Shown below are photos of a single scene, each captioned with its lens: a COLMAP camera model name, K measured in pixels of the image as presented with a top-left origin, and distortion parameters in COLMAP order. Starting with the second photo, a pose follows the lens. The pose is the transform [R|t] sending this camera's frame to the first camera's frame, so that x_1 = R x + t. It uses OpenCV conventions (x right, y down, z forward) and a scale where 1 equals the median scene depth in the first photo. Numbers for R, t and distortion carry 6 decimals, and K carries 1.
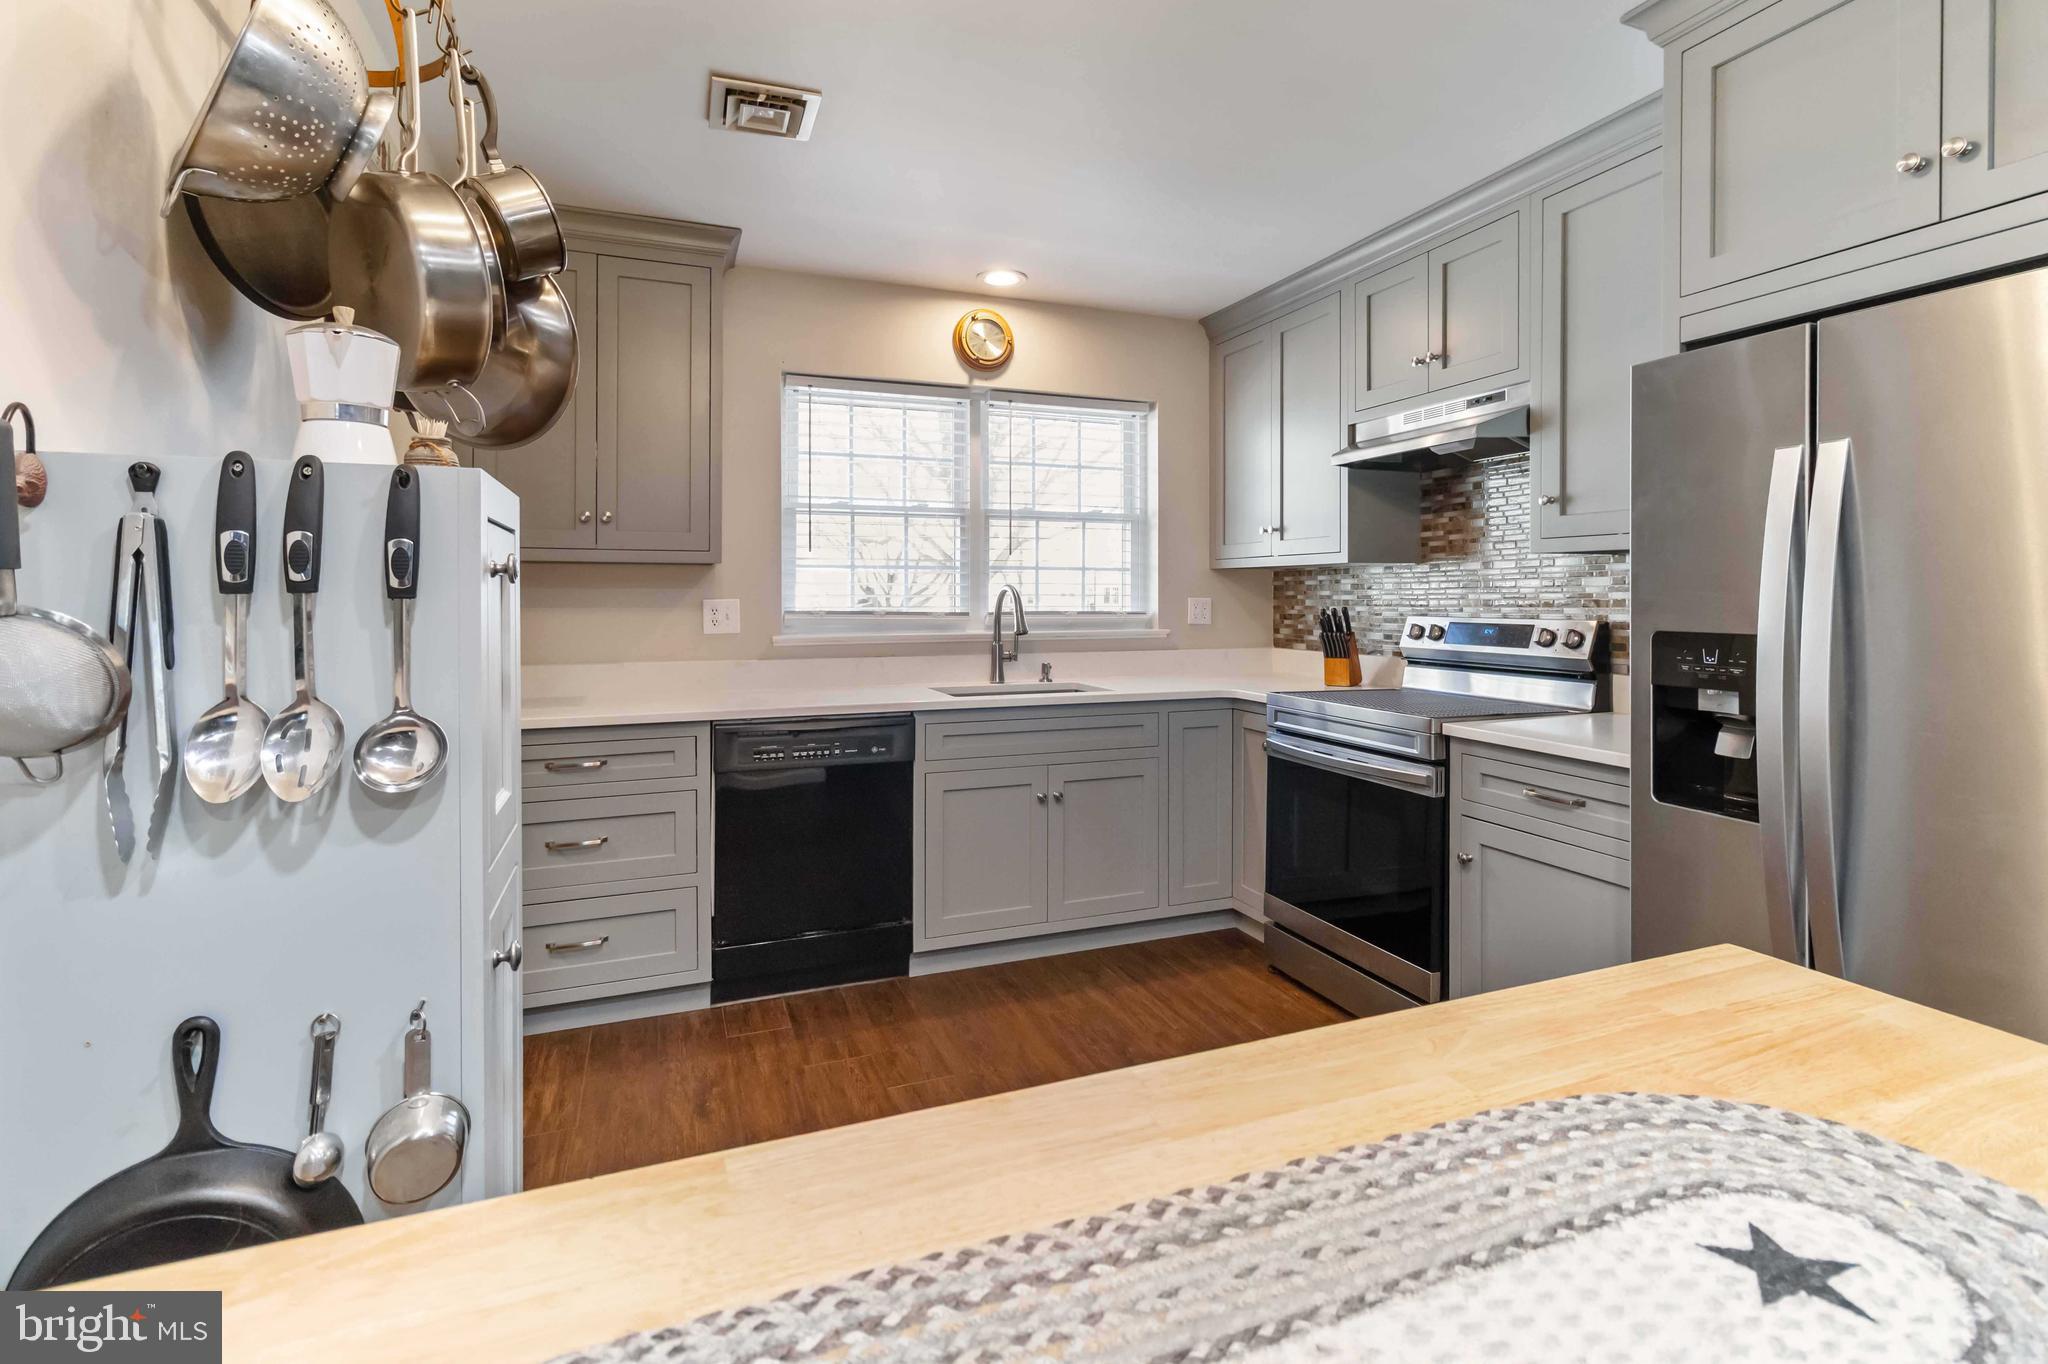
lens RADIAL K [[971.9, 0, 1047.3], [0, 971.9, 588.8], [0, 0, 1]] dist [0.003239, 0.000573]
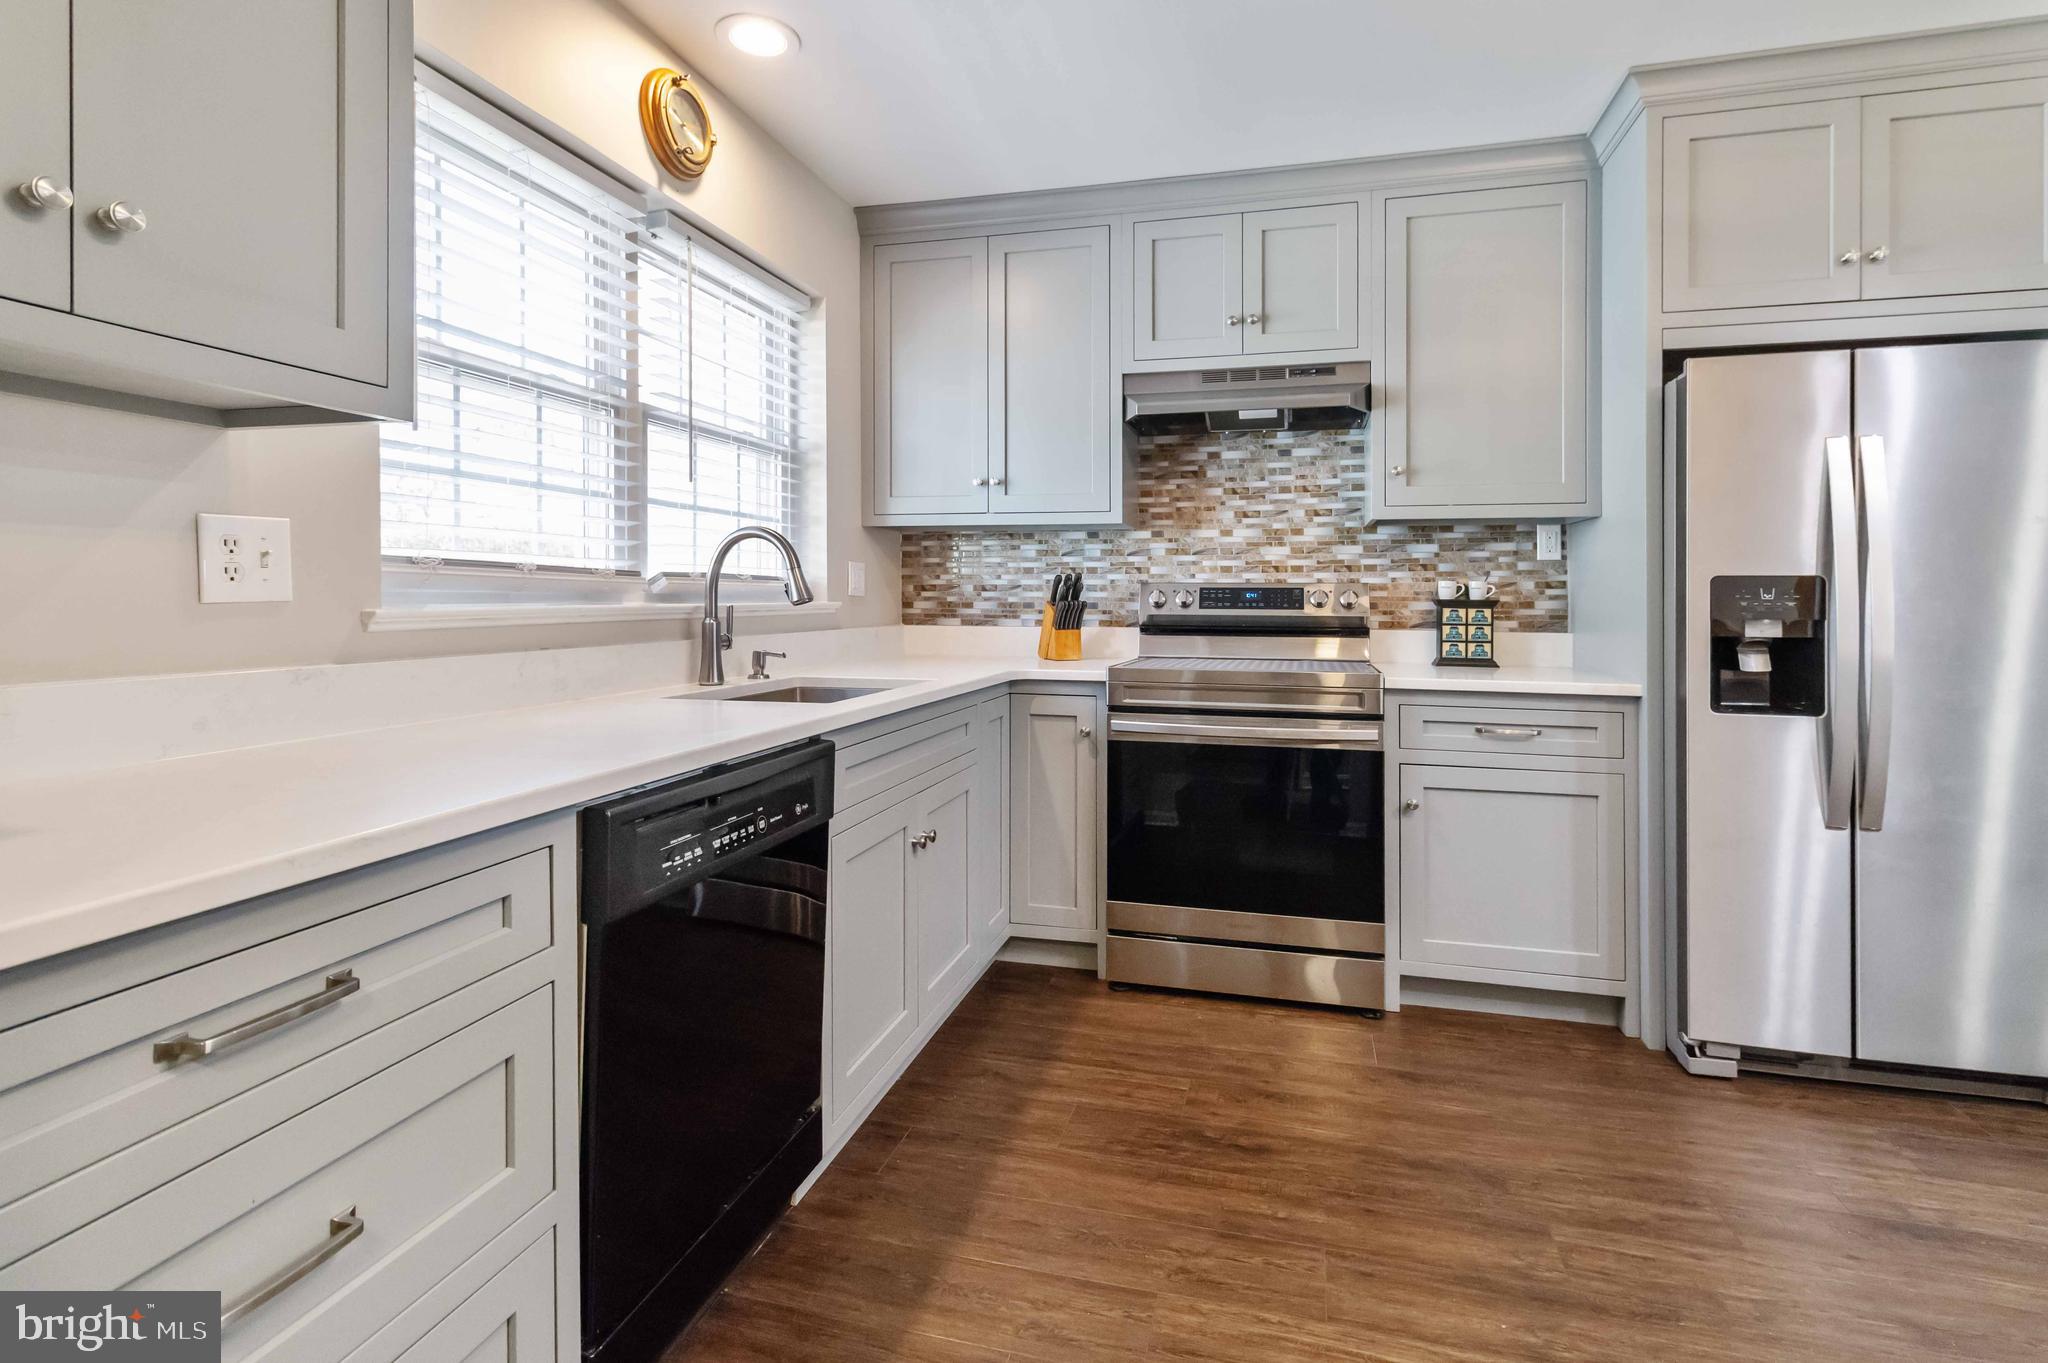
lens RADIAL K [[971.9, 0, 1044.0], [0, 971.9, 591.6], [0, 0, 1]] dist [0.003239, 0.000573]
pose [[0.593854, 0.006845, 0.804544, -0.469006], [-0.010434, 0.999945, -0.000806, 0.039005], [-0.804505, -0.007916, 0.593893, 0.506274]]
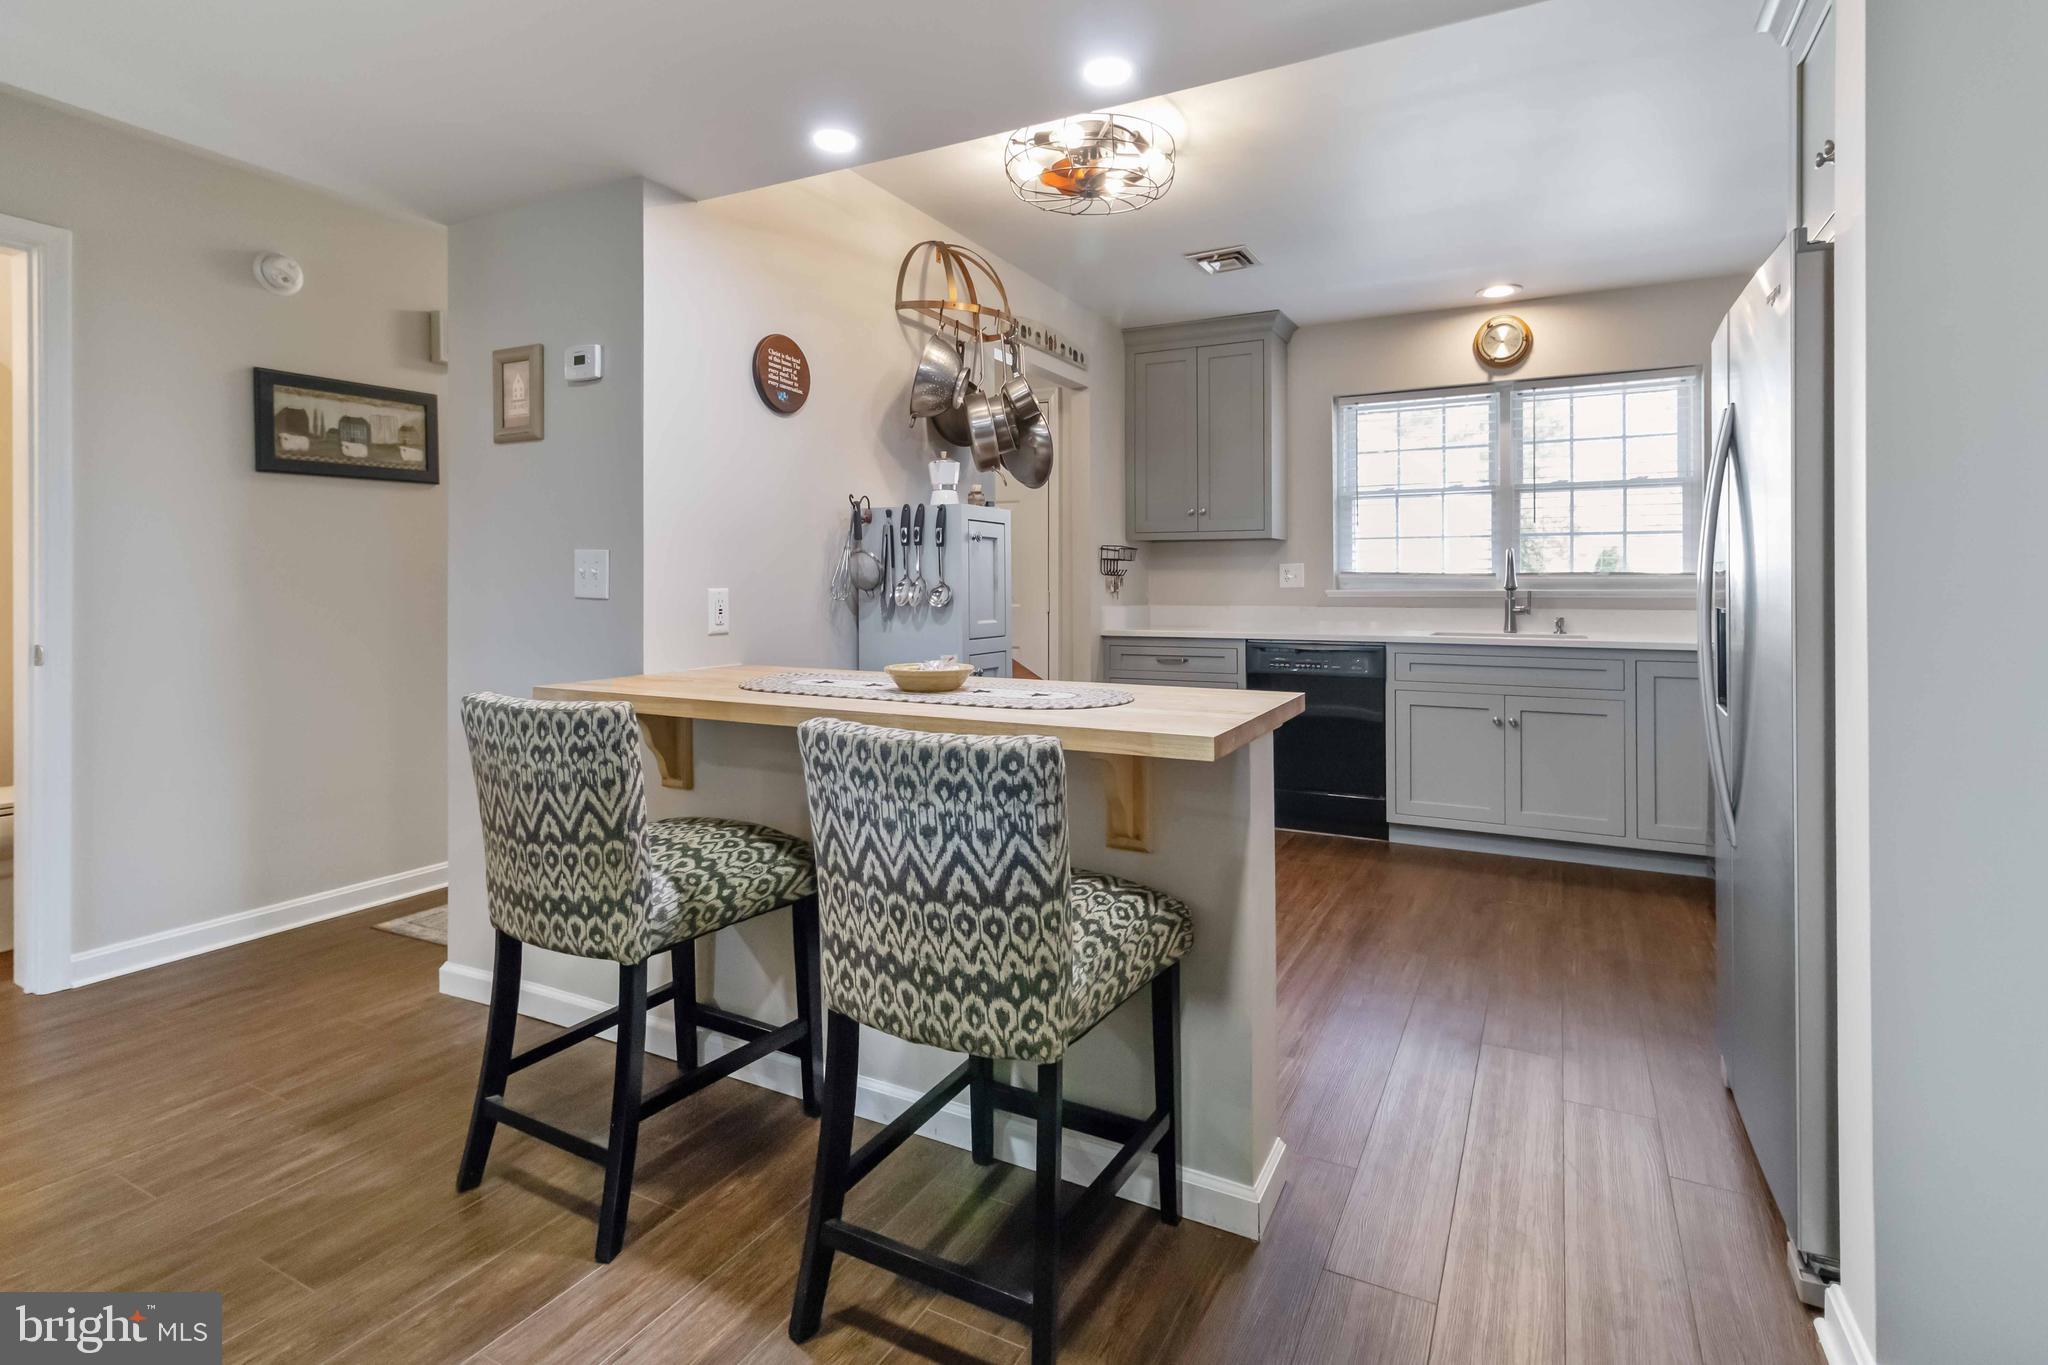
lens RADIAL K [[971.9, 0, 1041.3], [0, 971.9, 582.8], [0, 0, 1]] dist [0.003239, 0.000573]
pose [[0.644939, -0.000820, -0.764234, 0.530246], [0.005899, 0.999975, 0.003905, 0.031907], [0.764212, -0.007026, 0.644927, -0.210991]]
